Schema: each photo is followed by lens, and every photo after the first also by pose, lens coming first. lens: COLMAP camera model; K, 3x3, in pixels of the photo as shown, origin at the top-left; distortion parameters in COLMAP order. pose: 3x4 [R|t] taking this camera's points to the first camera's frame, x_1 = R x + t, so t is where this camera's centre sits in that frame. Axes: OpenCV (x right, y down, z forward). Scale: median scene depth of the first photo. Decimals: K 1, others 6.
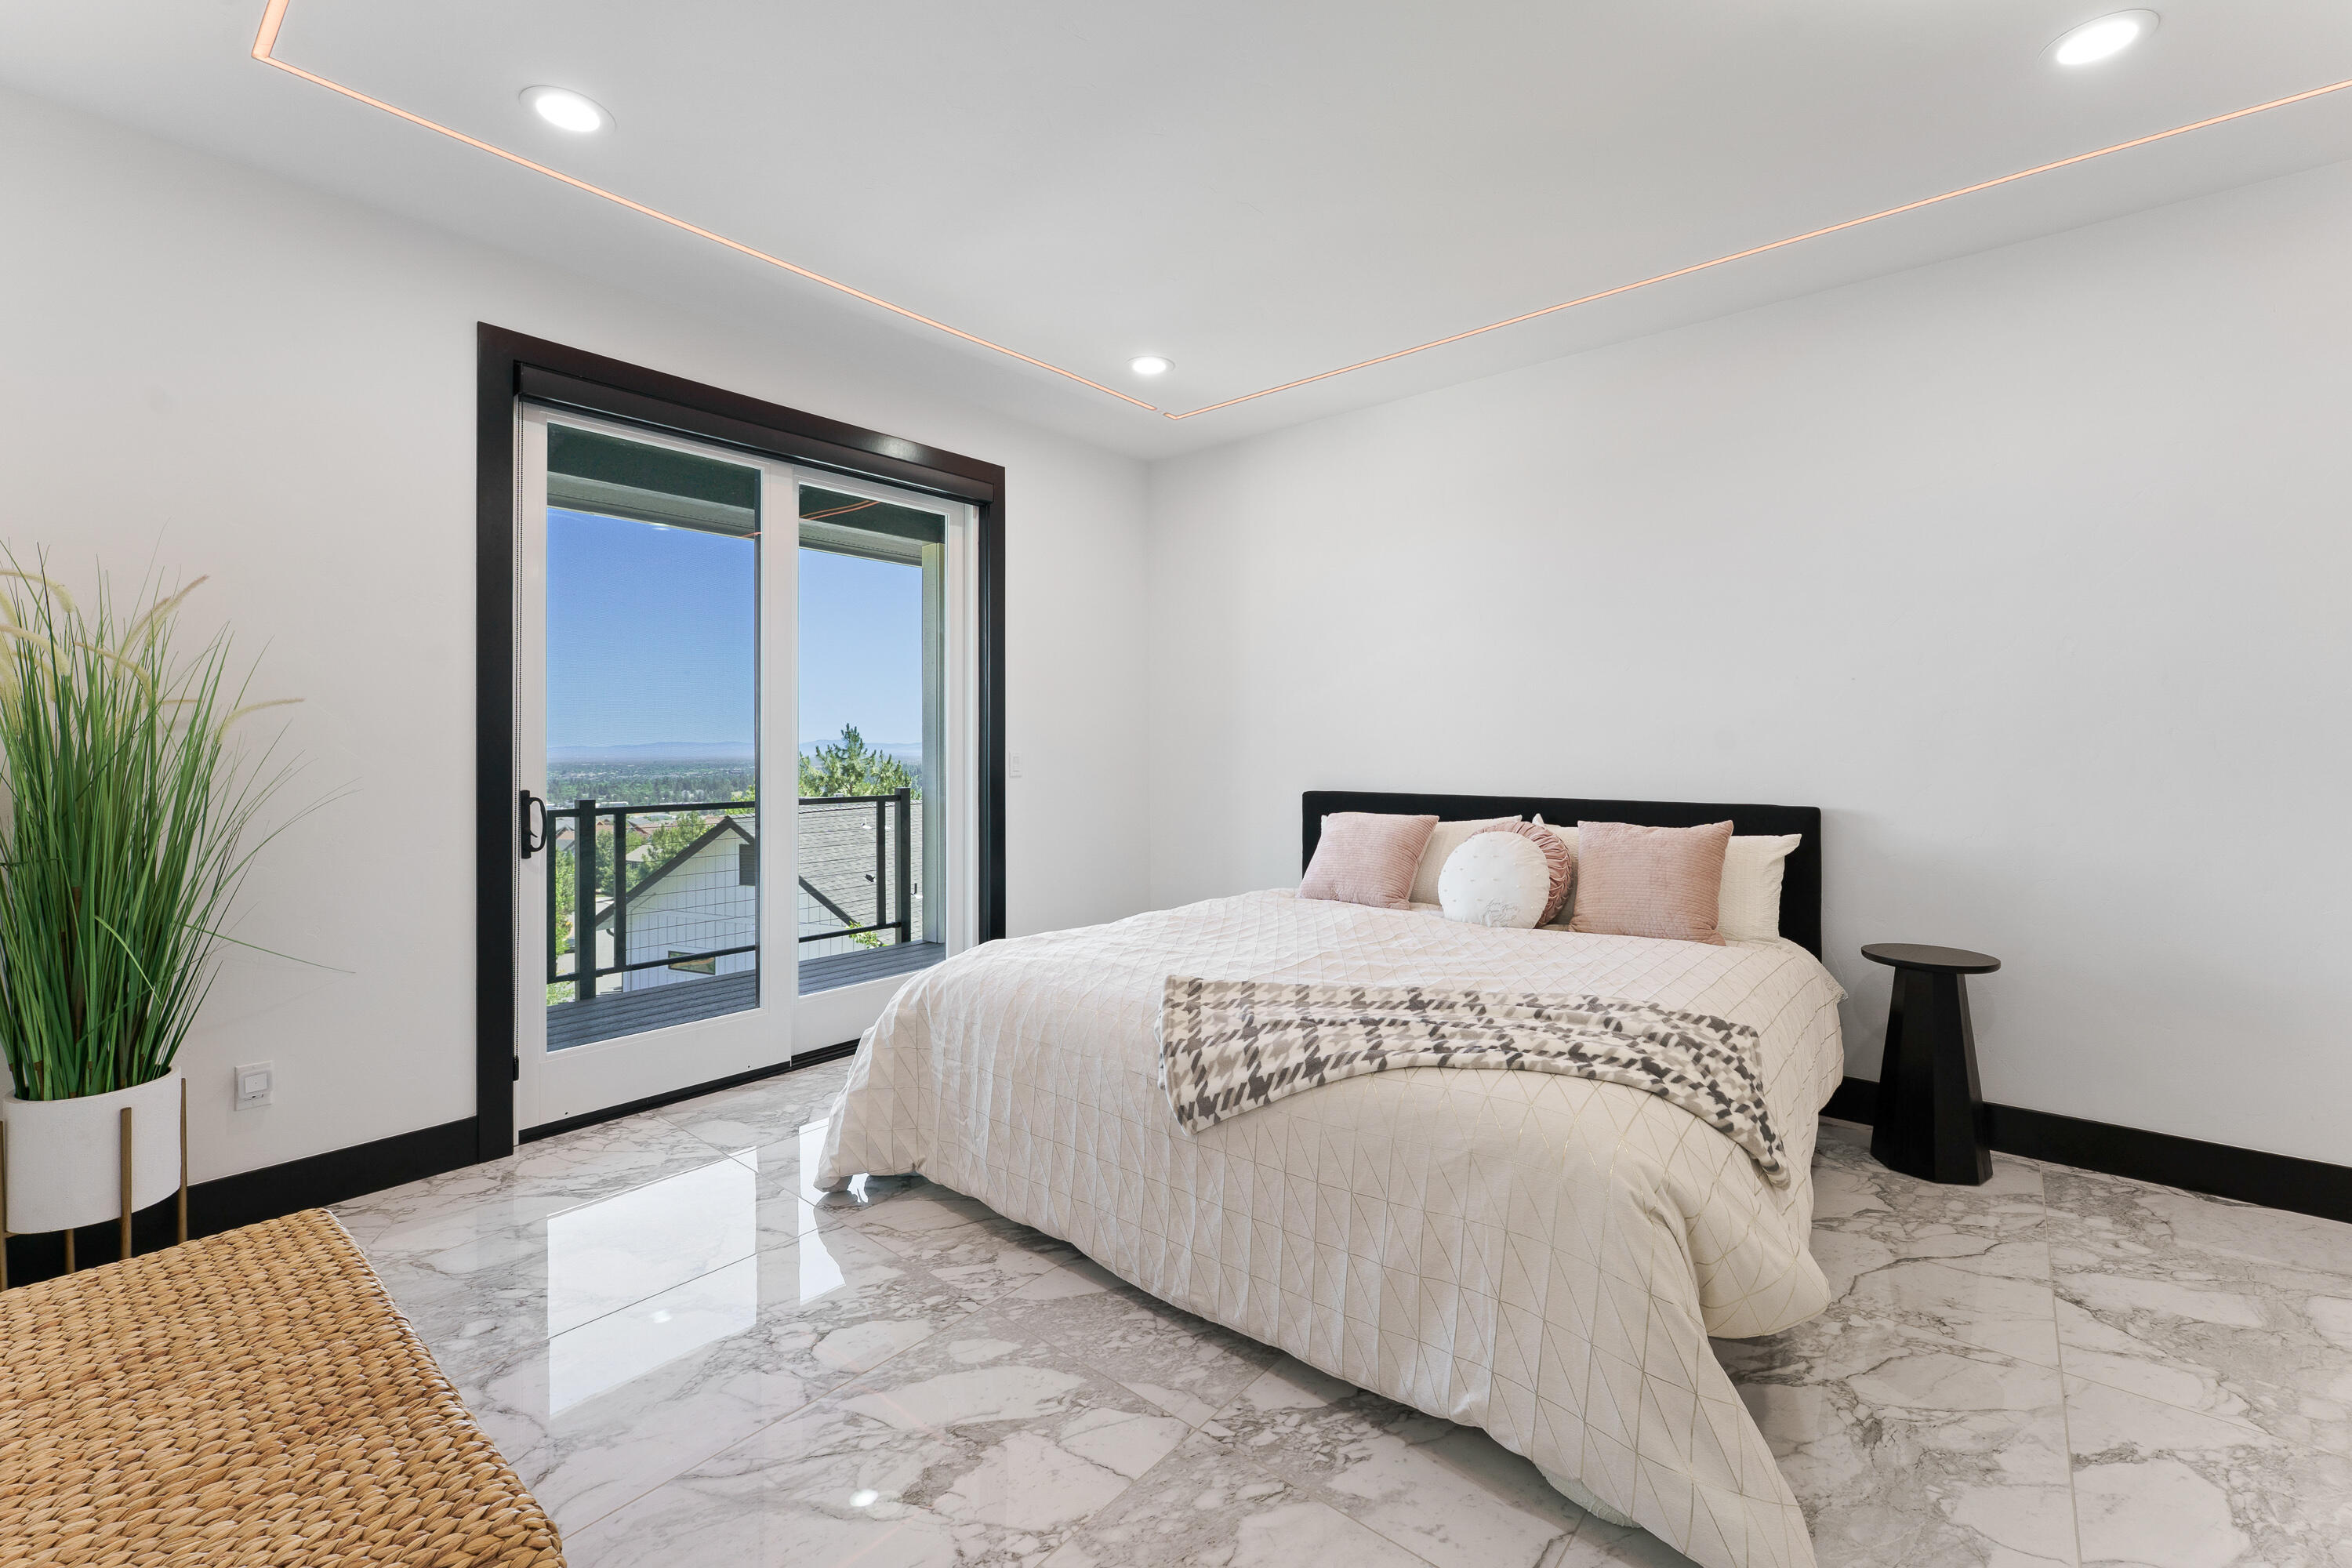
lens RADIAL K [[953.0, 0, 1197.7], [0, 953.0, 739.7], [0, 0, 1]] dist [-0.001277, 0.000738]
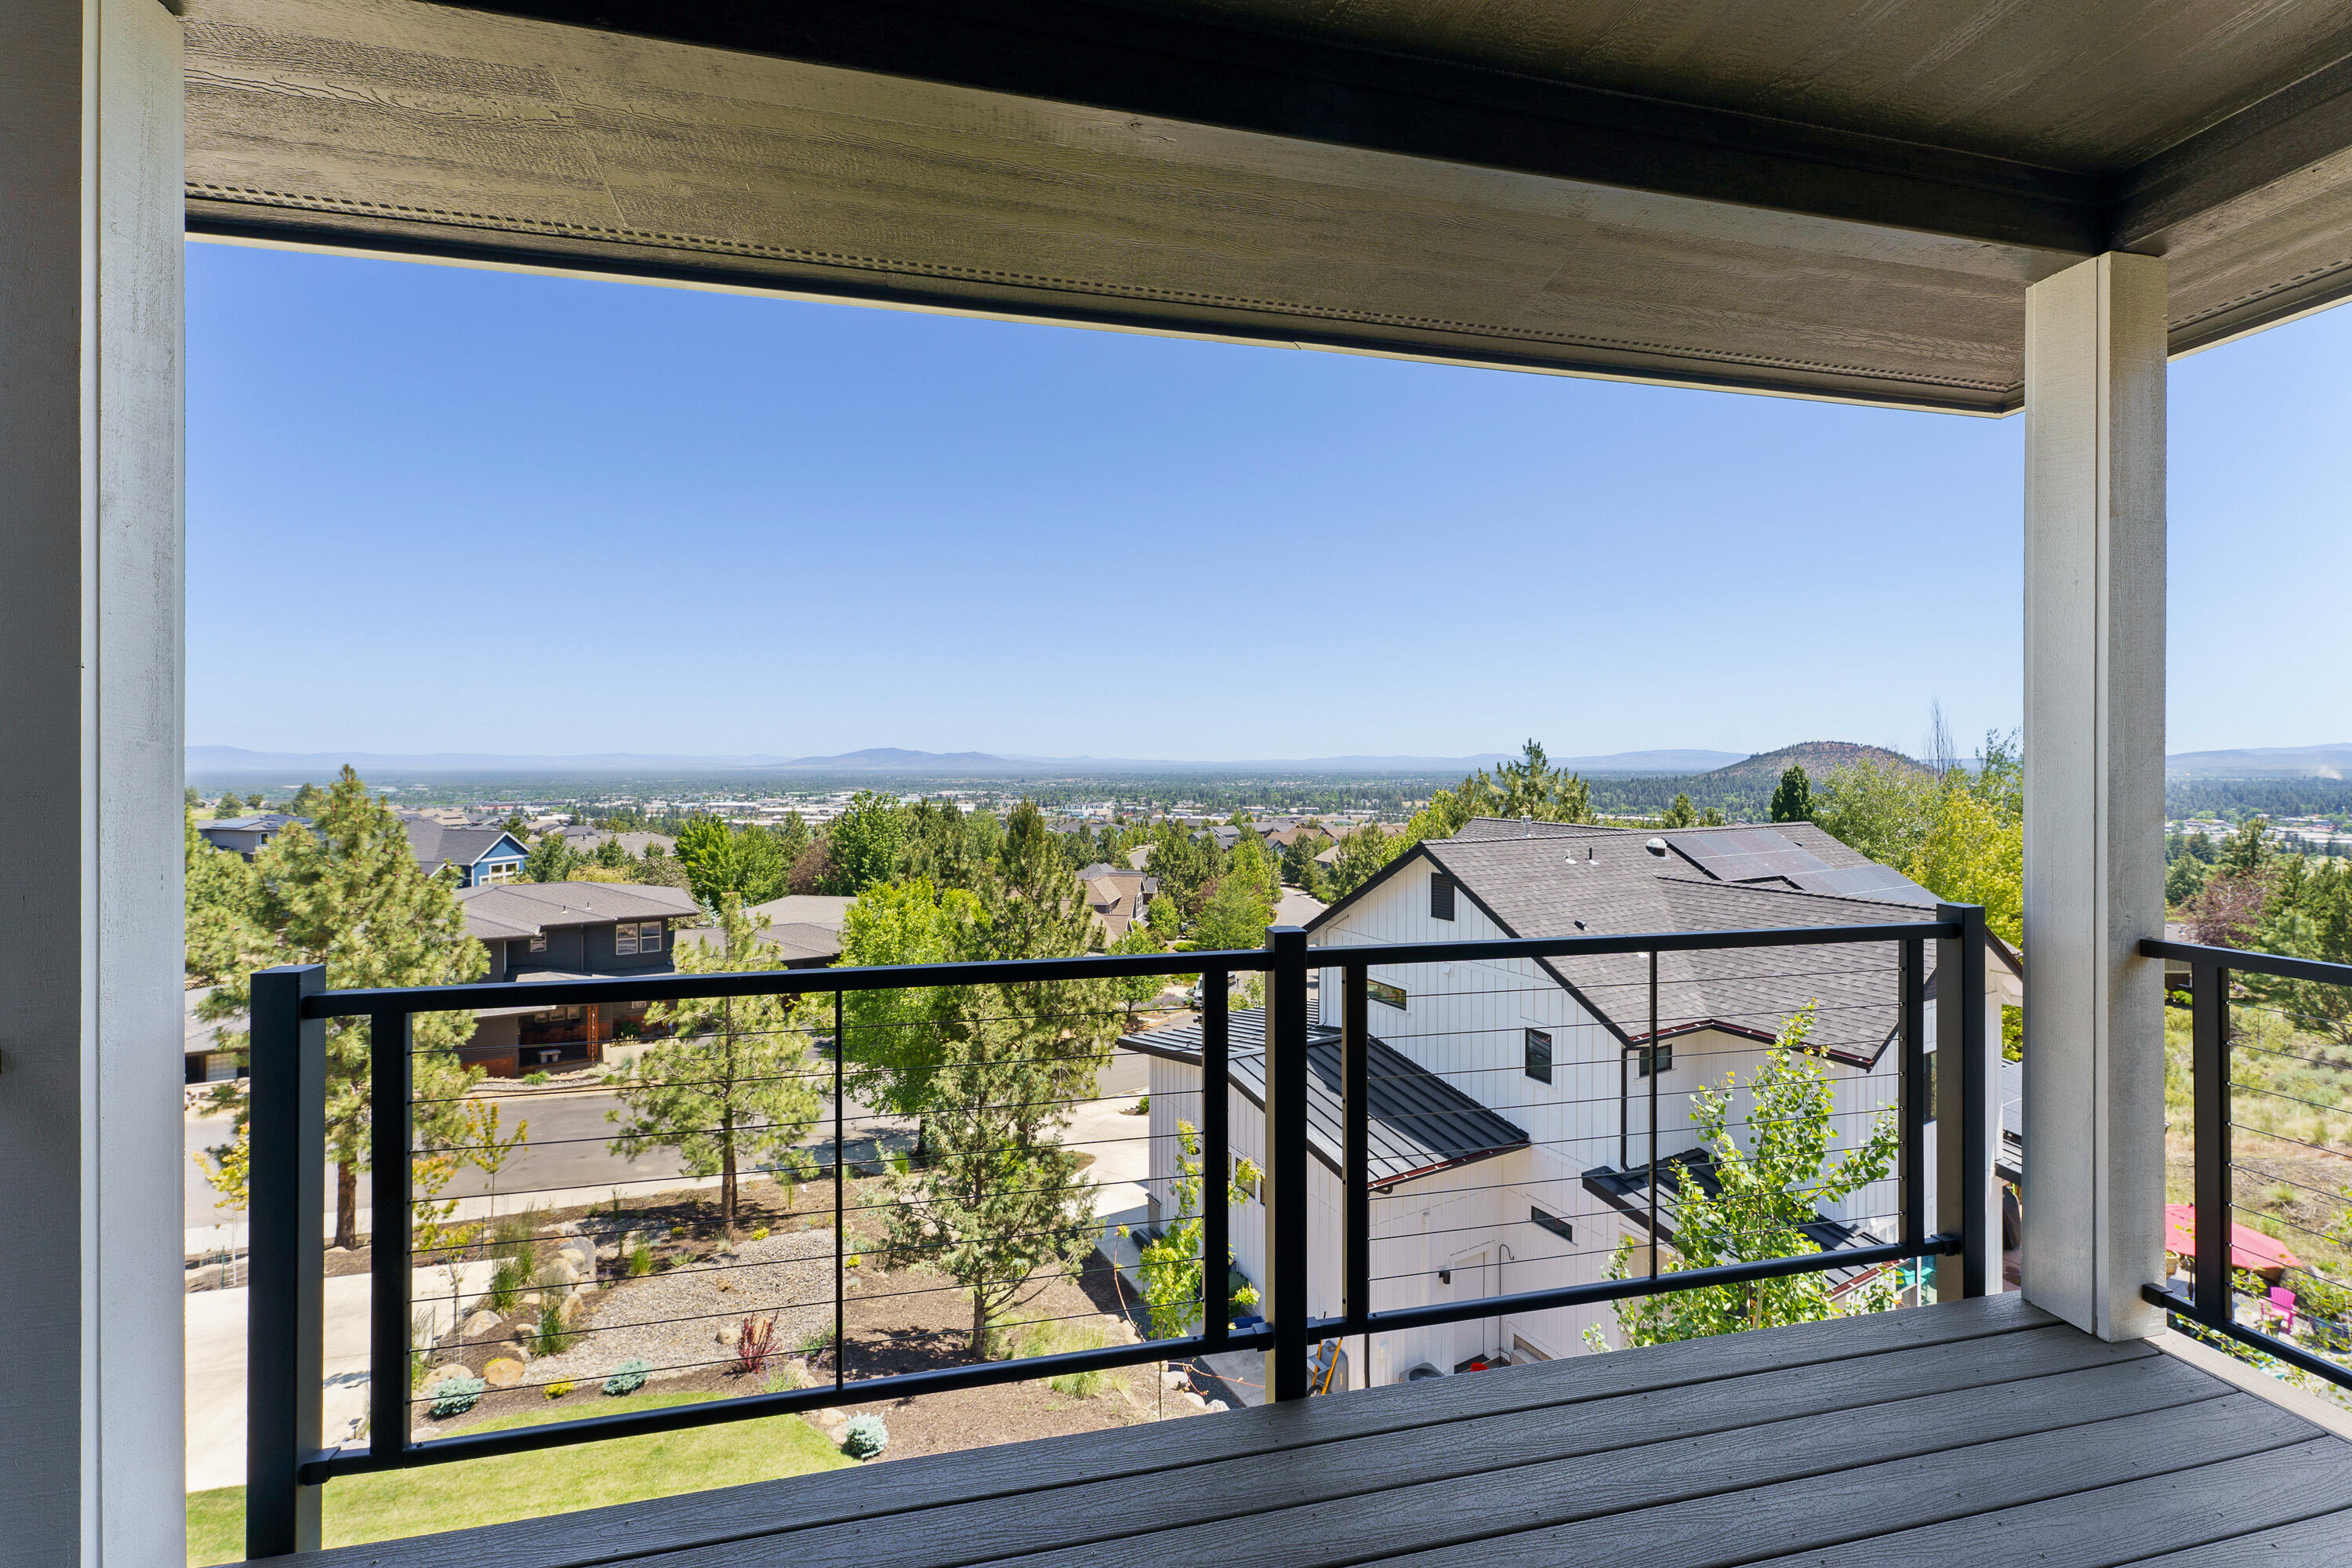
lens RADIAL K [[953.0, 0, 1183.7], [0, 953.0, 758.7], [0, 0, 1]] dist [-0.001277, 0.000738]
pose [[0.777829, 0.000045, -0.628476, -0.350852], [0.003580, 0.999983, 0.004502, -0.015749], [0.628466, -0.005752, 0.777816, 0.546448]]
